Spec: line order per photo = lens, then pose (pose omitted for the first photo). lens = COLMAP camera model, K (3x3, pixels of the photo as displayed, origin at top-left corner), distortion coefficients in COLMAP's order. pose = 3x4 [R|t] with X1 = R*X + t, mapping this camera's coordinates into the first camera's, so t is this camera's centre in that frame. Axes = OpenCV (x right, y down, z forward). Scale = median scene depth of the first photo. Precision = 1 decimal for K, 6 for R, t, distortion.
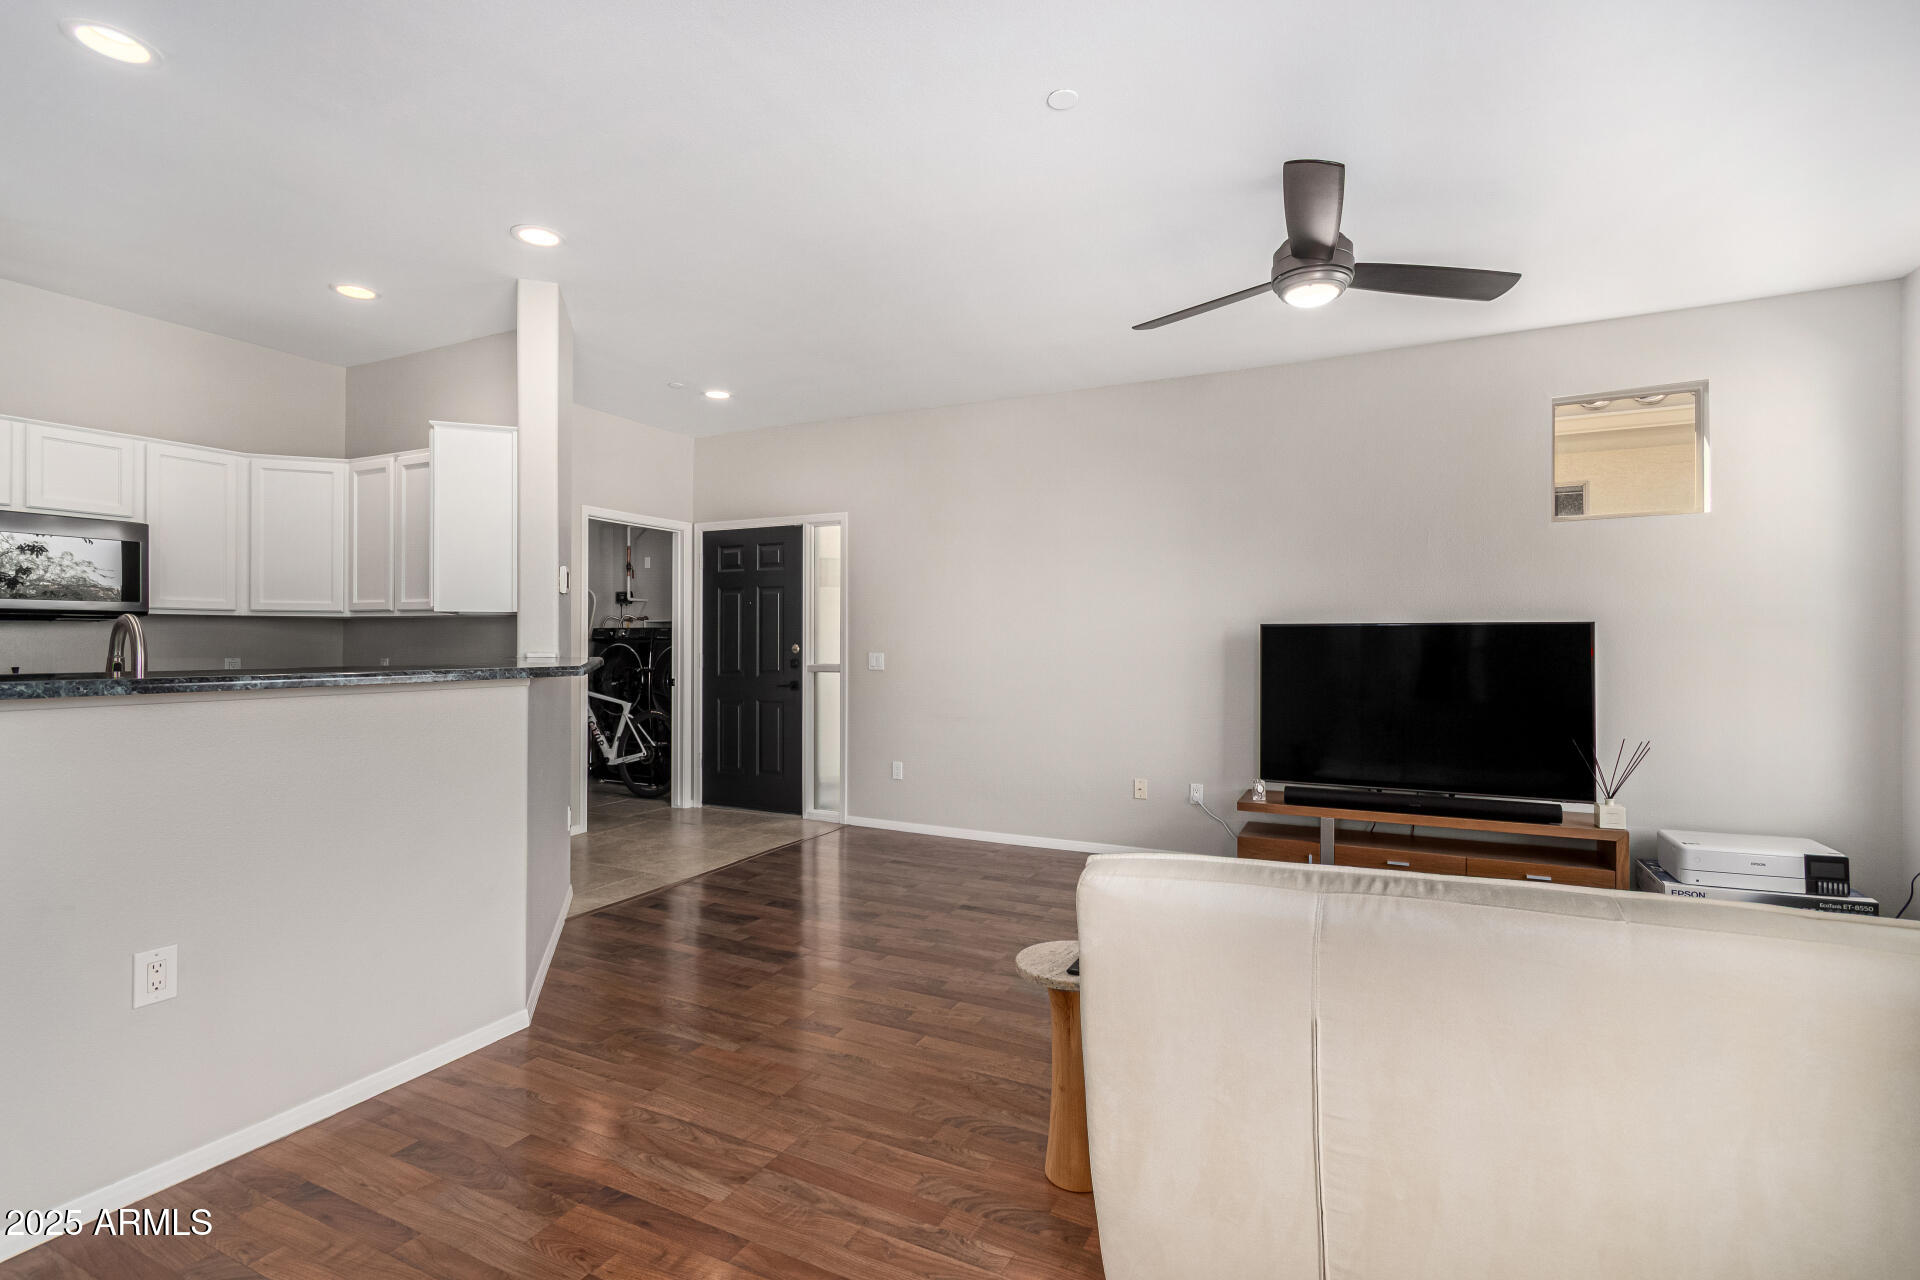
lens RADIAL K [[873.6, 0, 960.0], [0, 873.6, 640.0], [0, 0, 1]] dist [-0.000436, 0.000046]
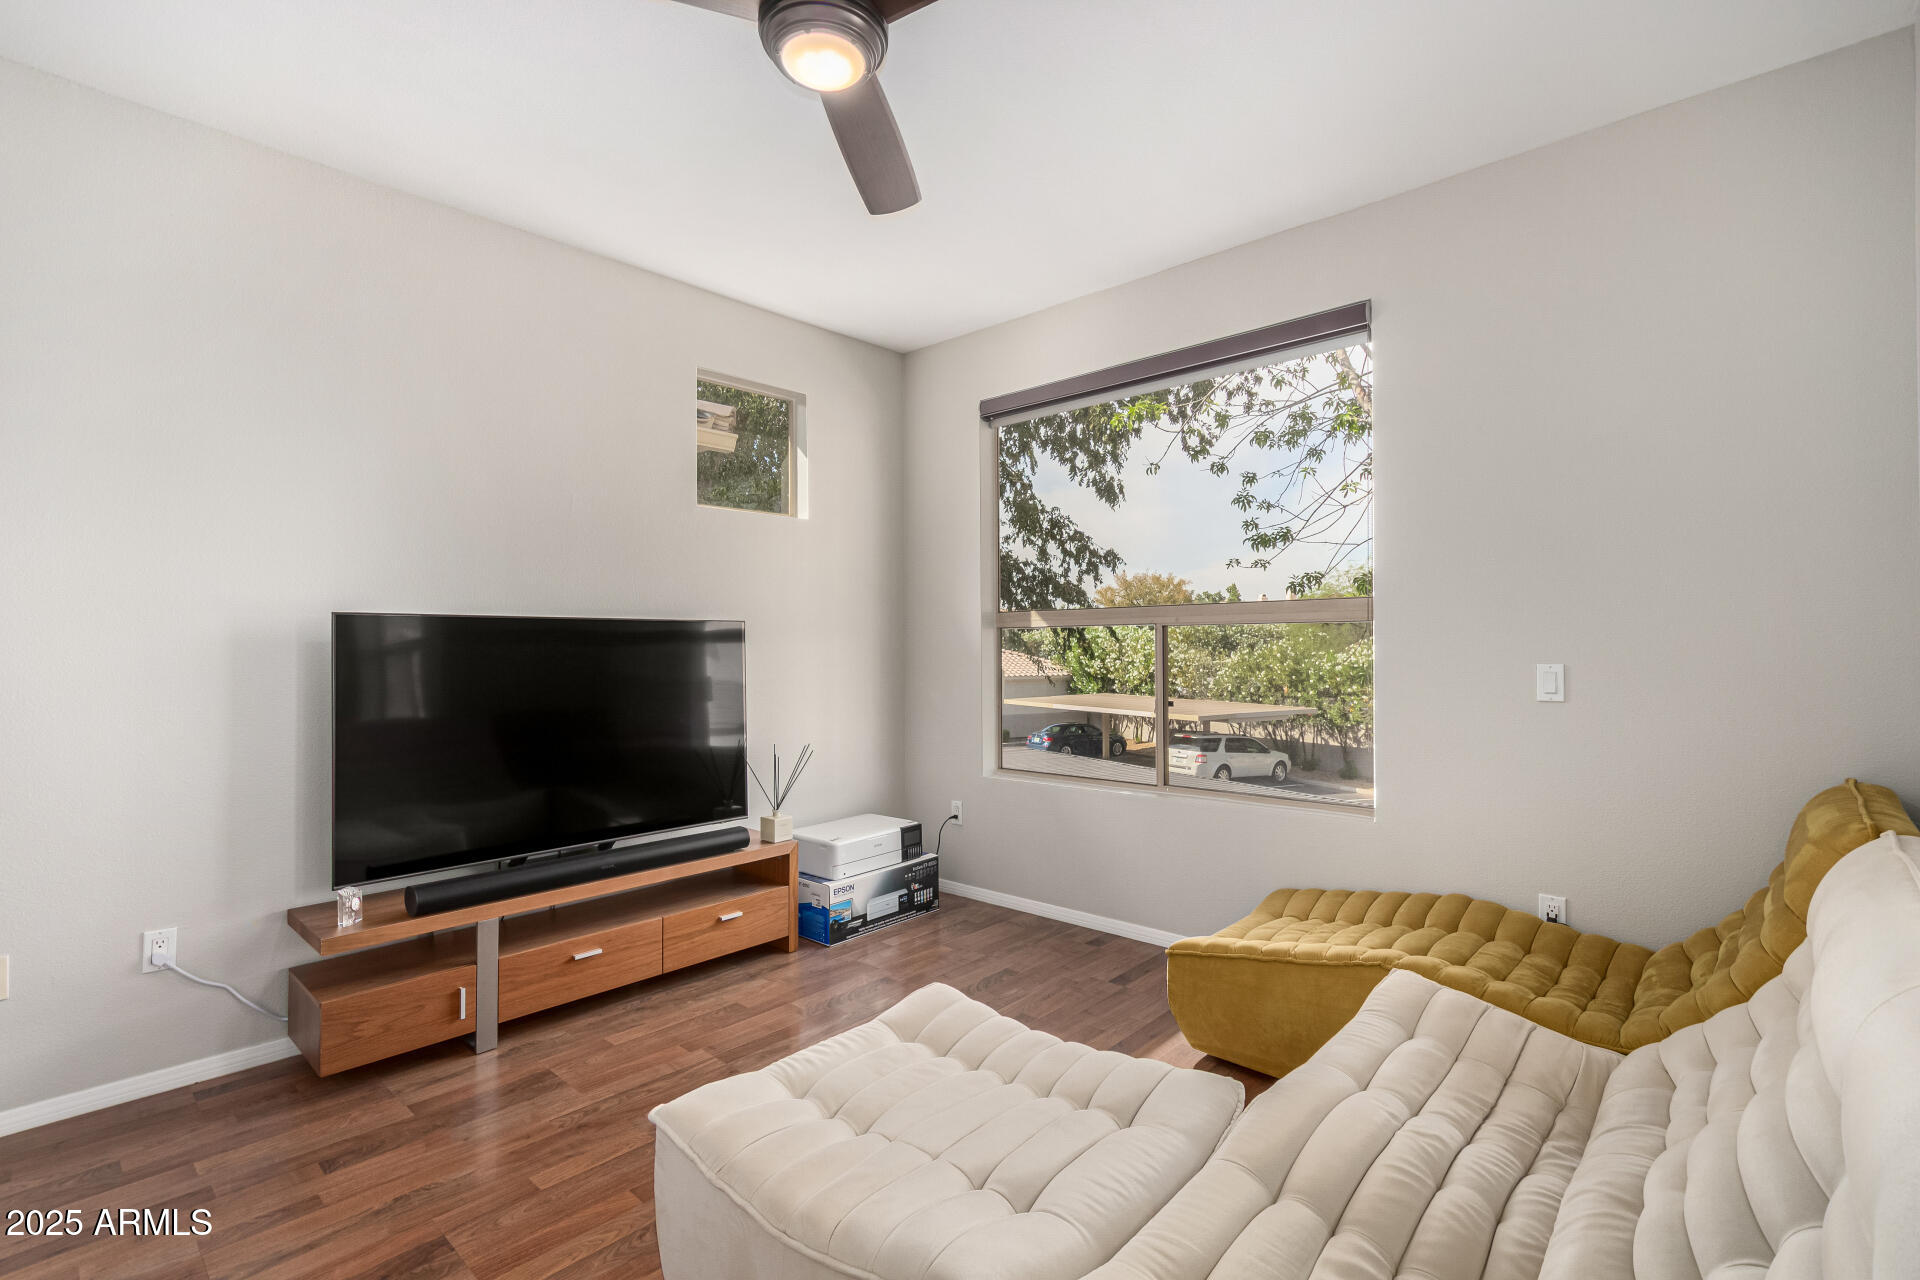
lens RADIAL K [[873.6, 0, 960.0], [0, 873.6, 640.0], [0, 0, 1]] dist [-0.000436, 0.000046]
pose [[0.271218, 0.005674, 0.962501, -0.139385], [-0.000162, 0.999983, -0.005849, 0.005474], [-0.962518, 0.001430, 0.271214, 0.697241]]
